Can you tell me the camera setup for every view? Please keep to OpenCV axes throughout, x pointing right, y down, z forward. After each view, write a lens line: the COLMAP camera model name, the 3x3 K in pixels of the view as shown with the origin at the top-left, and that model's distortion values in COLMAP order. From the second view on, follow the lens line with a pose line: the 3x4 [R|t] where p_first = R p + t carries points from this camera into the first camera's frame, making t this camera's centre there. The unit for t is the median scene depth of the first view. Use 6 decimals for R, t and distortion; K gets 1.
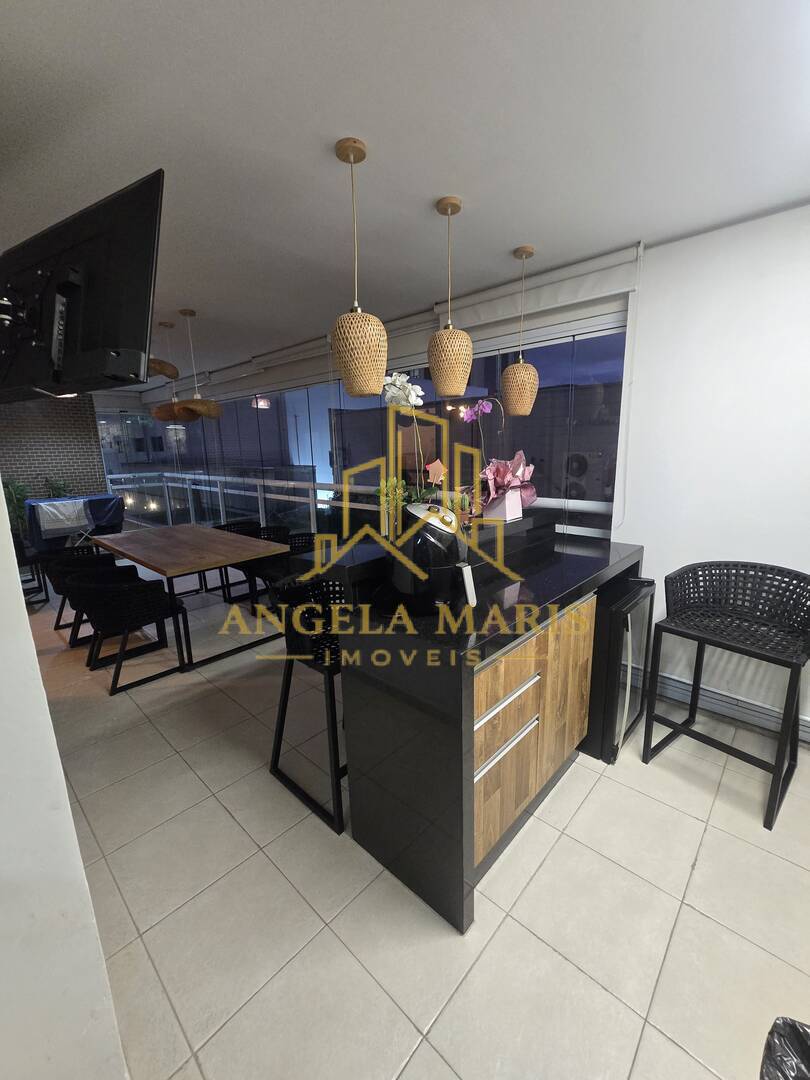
lens RADIAL K [[439.0, 0, 413.5], [0, 439.0, 547.3], [0, 0, 1]] dist [-0.007244, 0.001314]
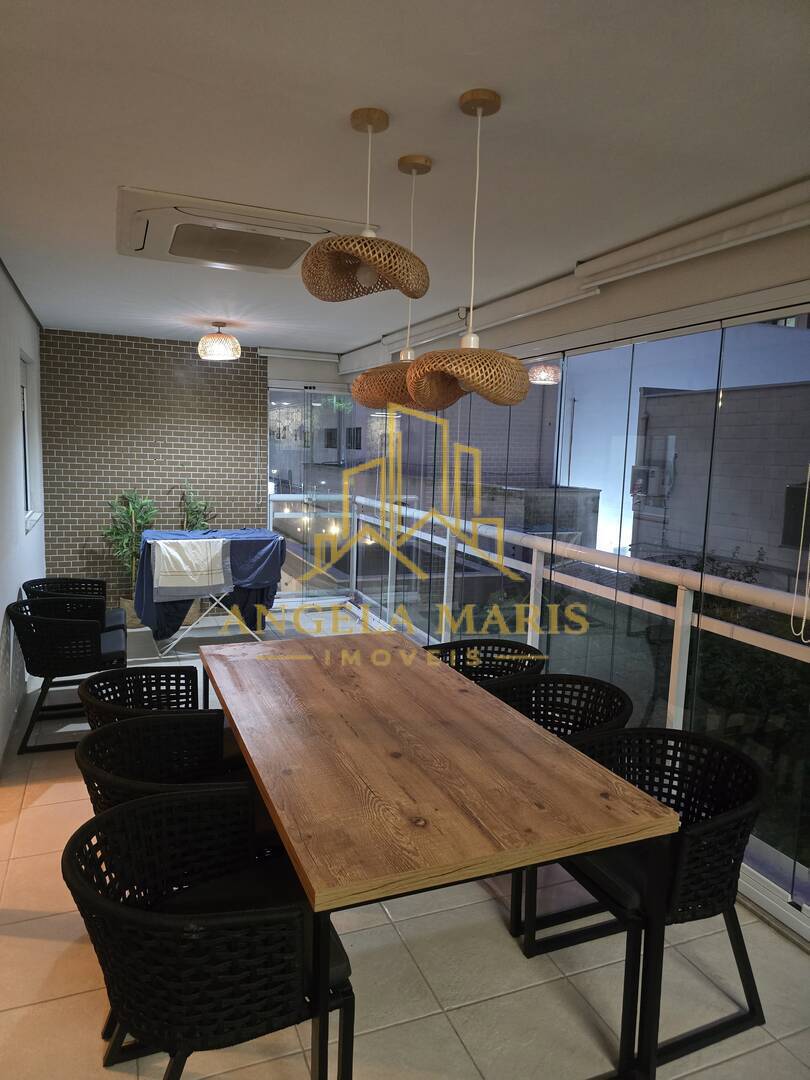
lens RADIAL K [[727.6, 0, 407.3], [0, 727.6, 542.6], [0, 0, 1]] dist [0.049882, -0.043888]
pose [[0.901863, 0.096013, -0.421219, -0.181772], [-0.136861, 0.988270, -0.067763, -0.091652], [0.409772, 0.118761, 0.904424, 0.308721]]
